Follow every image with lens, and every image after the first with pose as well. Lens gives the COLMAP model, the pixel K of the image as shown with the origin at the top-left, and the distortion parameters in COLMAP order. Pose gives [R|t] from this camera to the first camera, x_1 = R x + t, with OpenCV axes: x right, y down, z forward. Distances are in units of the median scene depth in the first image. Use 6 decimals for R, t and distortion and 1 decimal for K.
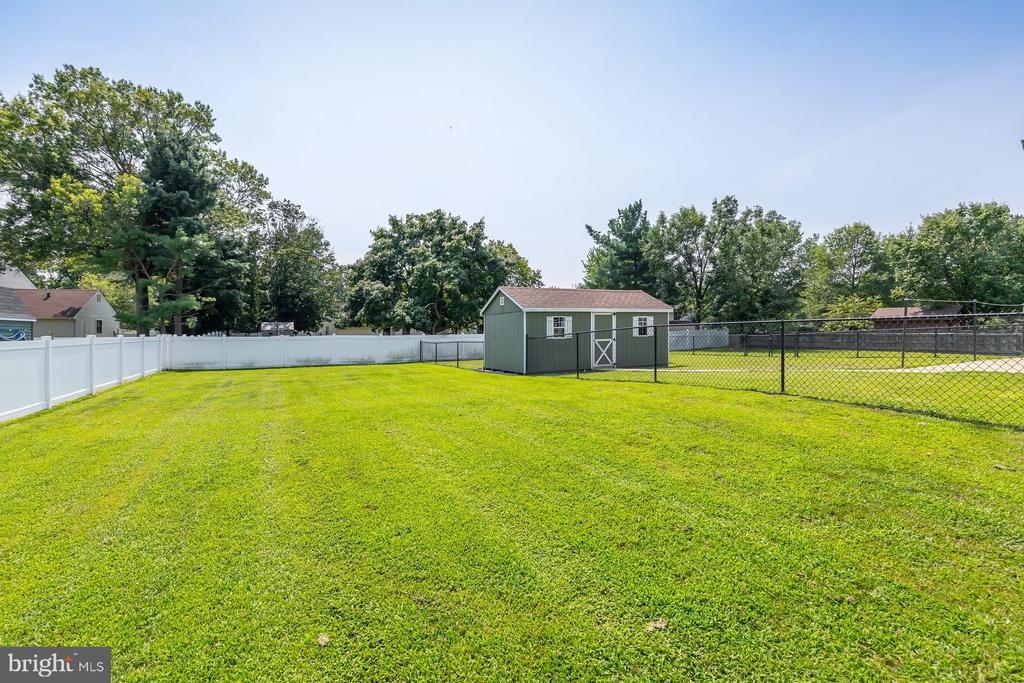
lens RADIAL K [[403.9, 0, 512.0], [0, 403.9, 341.5], [0, 0, 1]] dist [0.003191, 0.000090]
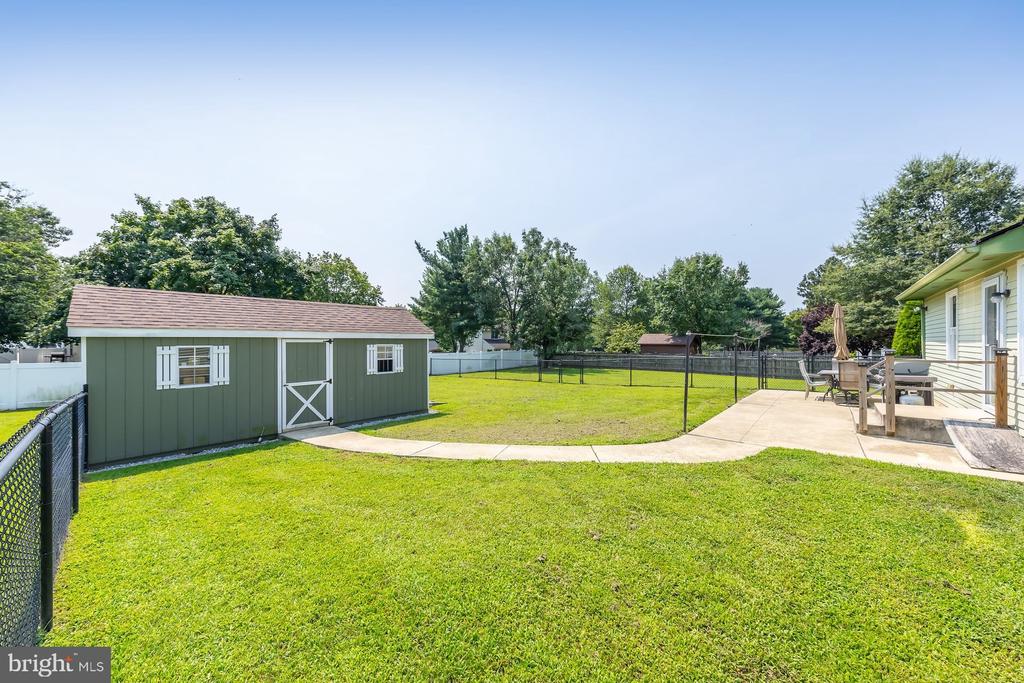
lens RADIAL K [[358.4, 0, 515.4], [0, 358.4, 348.2], [0, 0, 1]] dist [-0.001357, -0.000045]
pose [[0.920941, 0.007291, 0.389635, 0.112194], [-0.000412, 0.999843, -0.017737, -0.017470], [-0.389703, 0.016175, 0.920799, 0.135133]]
